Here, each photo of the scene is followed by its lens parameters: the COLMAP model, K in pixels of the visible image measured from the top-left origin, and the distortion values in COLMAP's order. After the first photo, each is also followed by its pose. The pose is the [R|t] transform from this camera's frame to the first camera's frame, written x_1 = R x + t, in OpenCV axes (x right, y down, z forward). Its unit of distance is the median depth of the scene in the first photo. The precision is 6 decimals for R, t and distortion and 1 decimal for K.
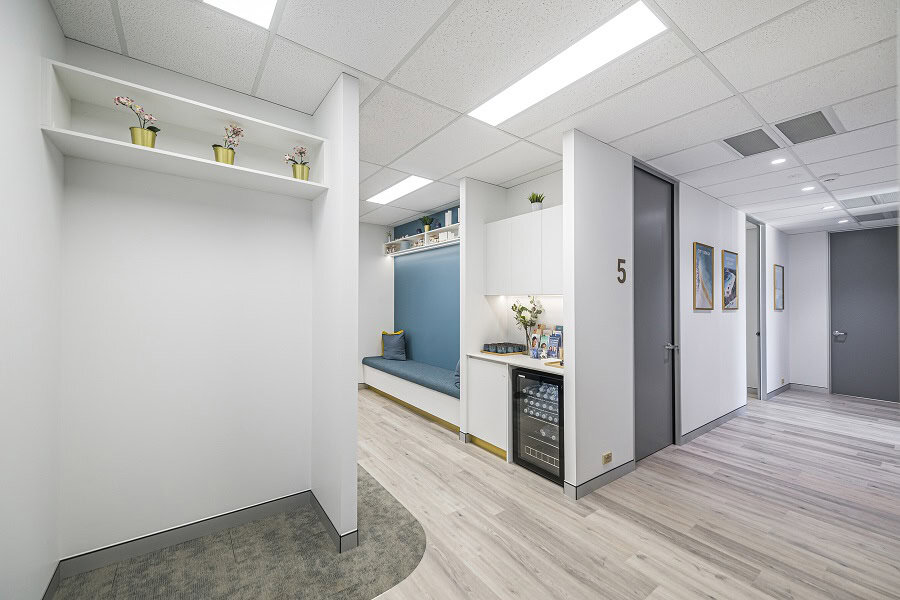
lens RADIAL K [[362.5, 0, 450.0], [0, 362.5, 298.6], [0, 0, 1]] dist [0.002115, 0.000053]
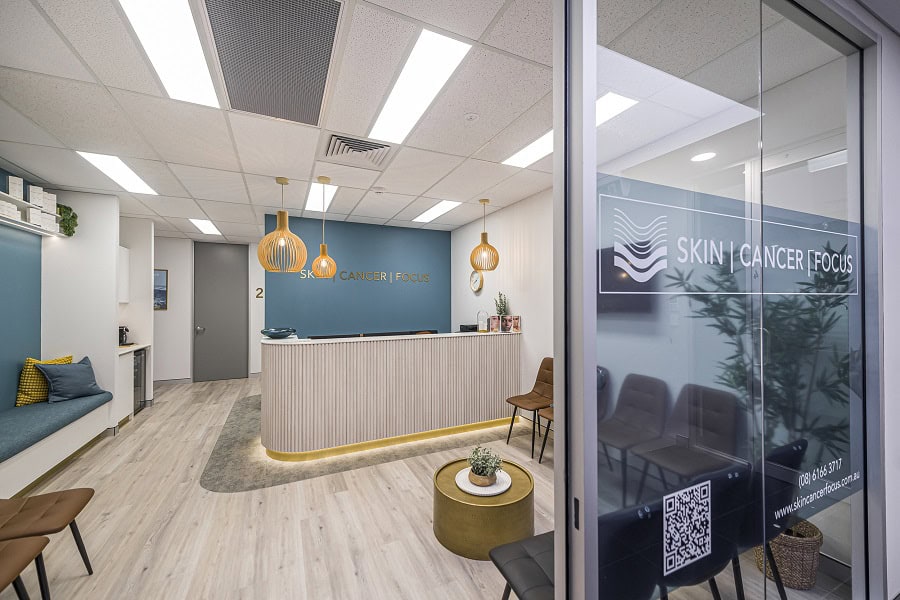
lens RADIAL K [[362.5, 0, 457.2], [0, 362.5, 300.4], [0, 0, 1]] dist [0.002115, 0.000053]
pose [[-0.984939, 0.001337, 0.172899, -1.152884], [-0.000097, 0.999966, -0.008287, -0.005072], [-0.172904, -0.008179, -0.984905, 1.868289]]
